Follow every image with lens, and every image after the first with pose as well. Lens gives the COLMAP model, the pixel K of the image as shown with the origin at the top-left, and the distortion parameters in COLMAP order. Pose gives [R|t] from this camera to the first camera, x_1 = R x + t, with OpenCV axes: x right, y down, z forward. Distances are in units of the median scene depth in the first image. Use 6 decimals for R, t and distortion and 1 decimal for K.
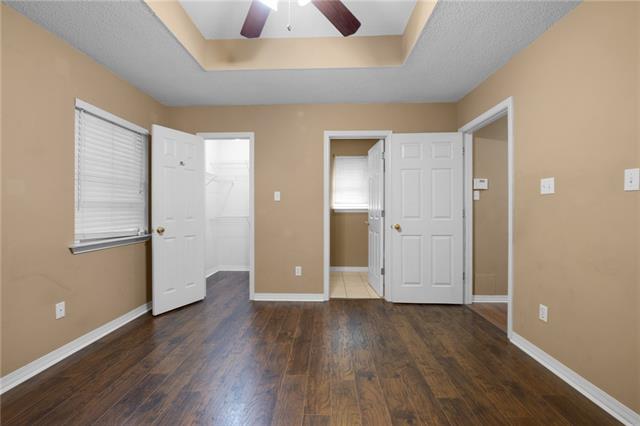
lens RADIAL K [[272.7, 0, 327.9], [0, 272.7, 209.9], [0, 0, 1]] dist [-0.012829, -0.000150]
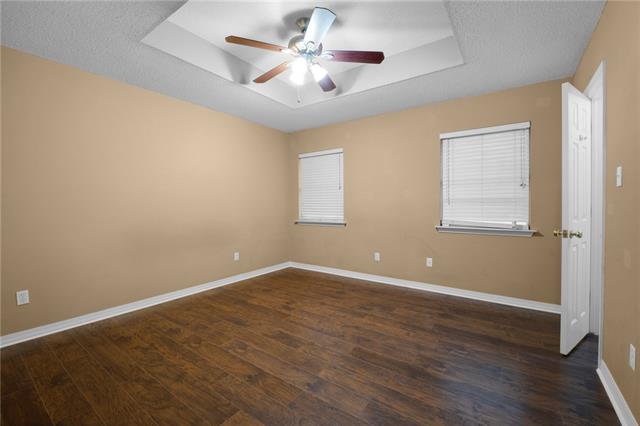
lens RADIAL K [[272.7, 0, 327.9], [0, 272.7, 209.9], [0, 0, 1]] dist [-0.012829, -0.000150]
pose [[-0.574020, 0.016446, -0.818676, 0.790760], [0.000765, 0.999809, 0.019548, -0.000607], [0.818841, 0.010595, -0.573923, 1.434299]]
